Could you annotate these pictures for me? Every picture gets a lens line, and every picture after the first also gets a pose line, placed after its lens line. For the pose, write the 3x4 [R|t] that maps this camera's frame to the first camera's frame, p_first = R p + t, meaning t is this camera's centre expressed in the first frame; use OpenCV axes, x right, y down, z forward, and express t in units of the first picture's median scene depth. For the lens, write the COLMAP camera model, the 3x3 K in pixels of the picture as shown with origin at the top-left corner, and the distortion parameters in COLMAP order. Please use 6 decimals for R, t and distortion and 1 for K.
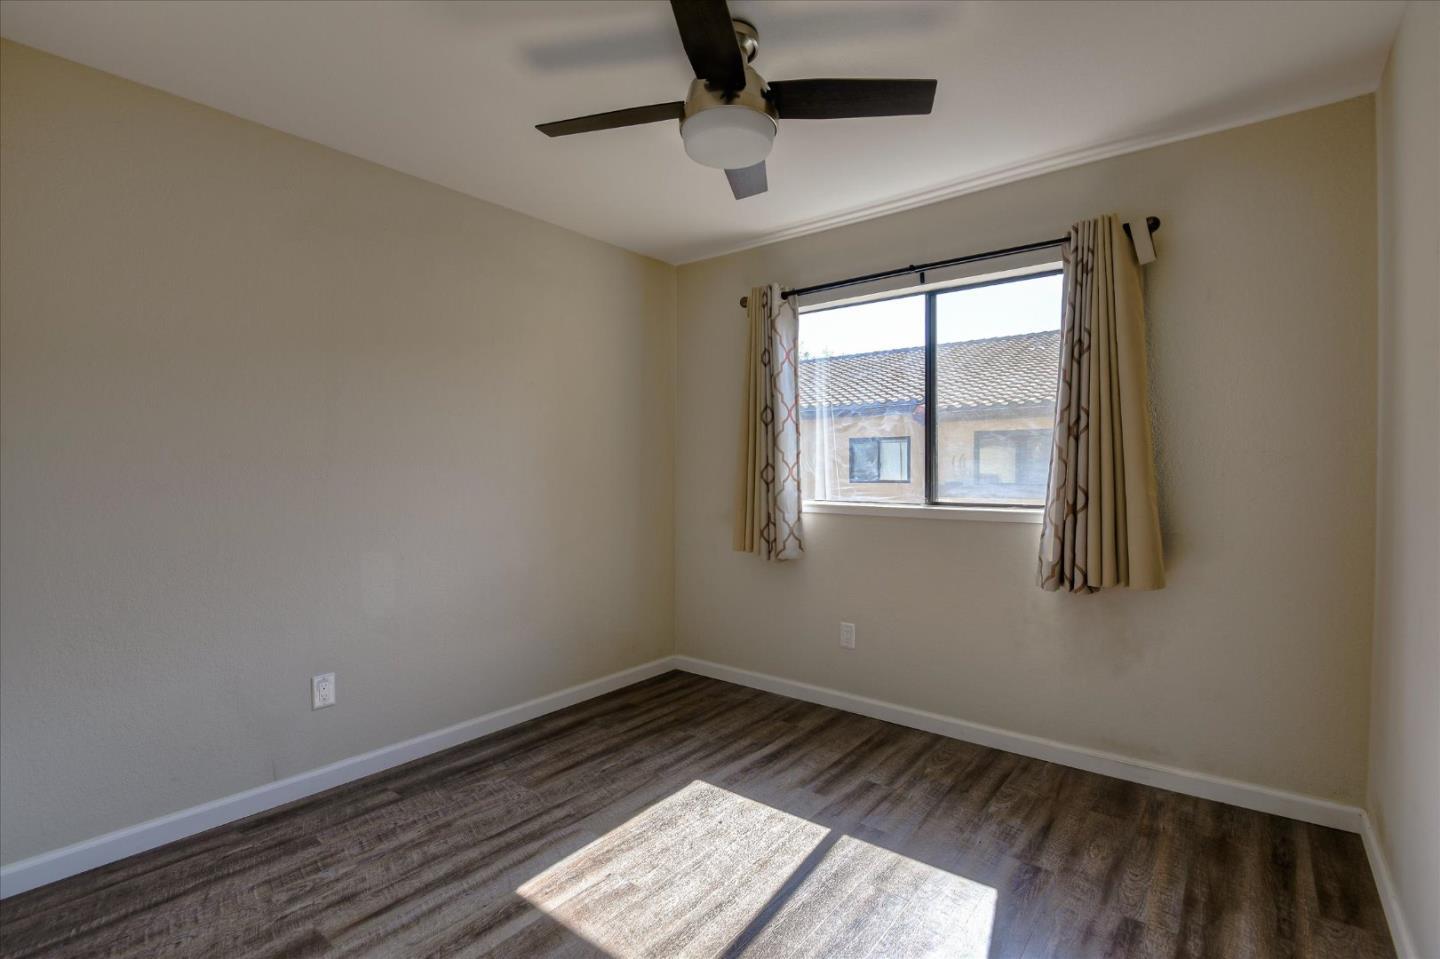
lens RADIAL K [[667.0, 0, 711.7], [0, 667.0, 478.6], [0, 0, 1]] dist [-0.004067, -0.006915]
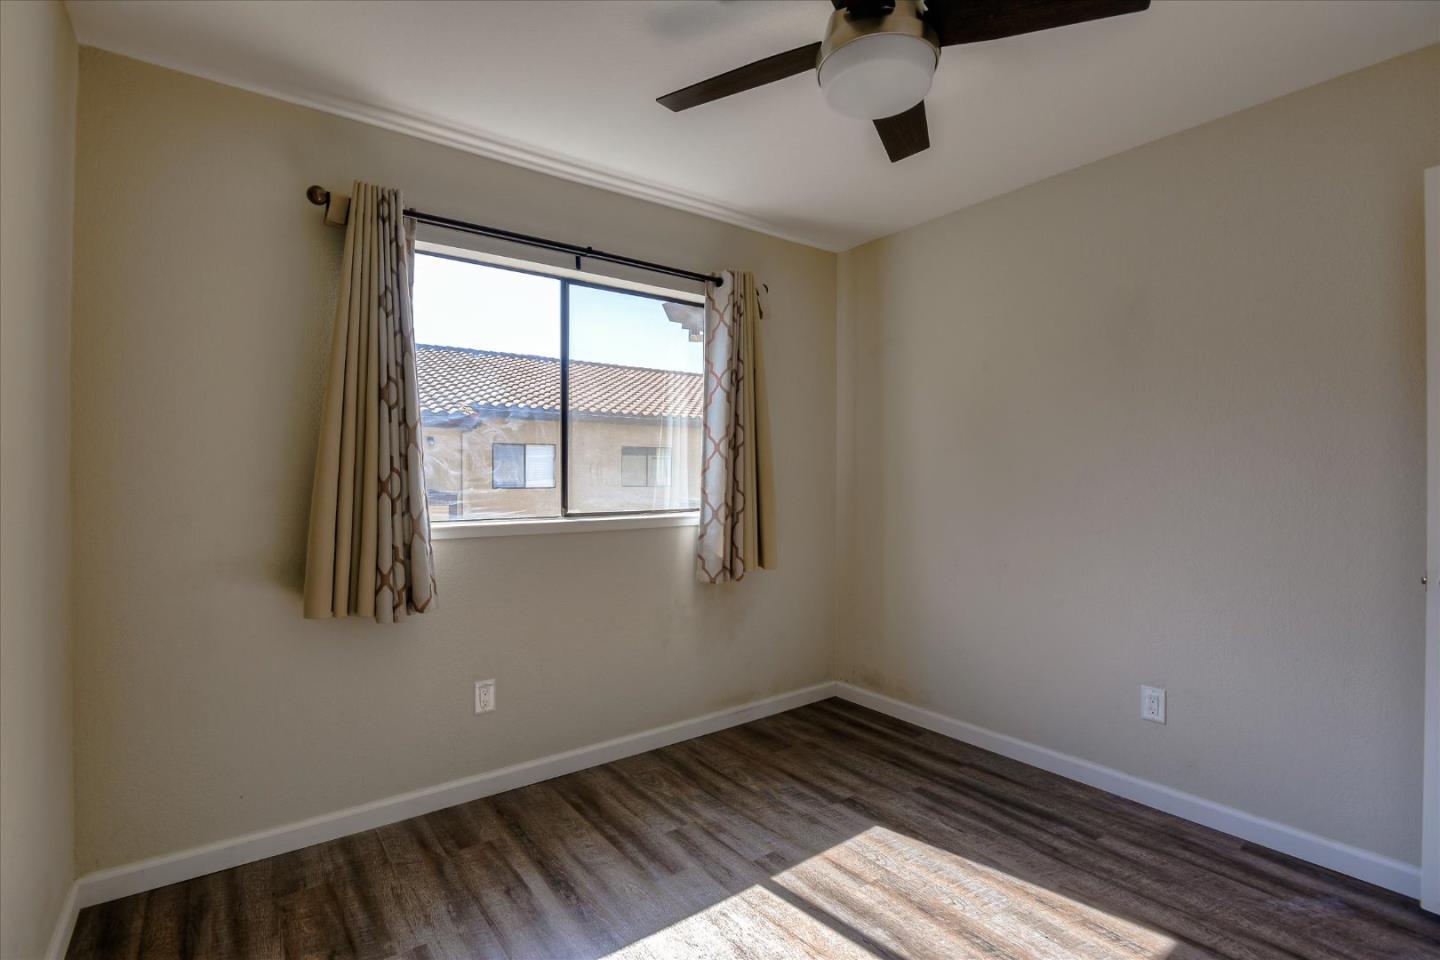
lens RADIAL K [[667.0, 0, 711.7], [0, 667.0, 479.1], [0, 0, 1]] dist [-0.004067, -0.006915]
pose [[0.254608, -0.006034, 0.967026, -0.587127], [0.014089, 0.999898, 0.002530, -0.013144], [-0.966942, 0.012981, 0.254667, 0.703320]]
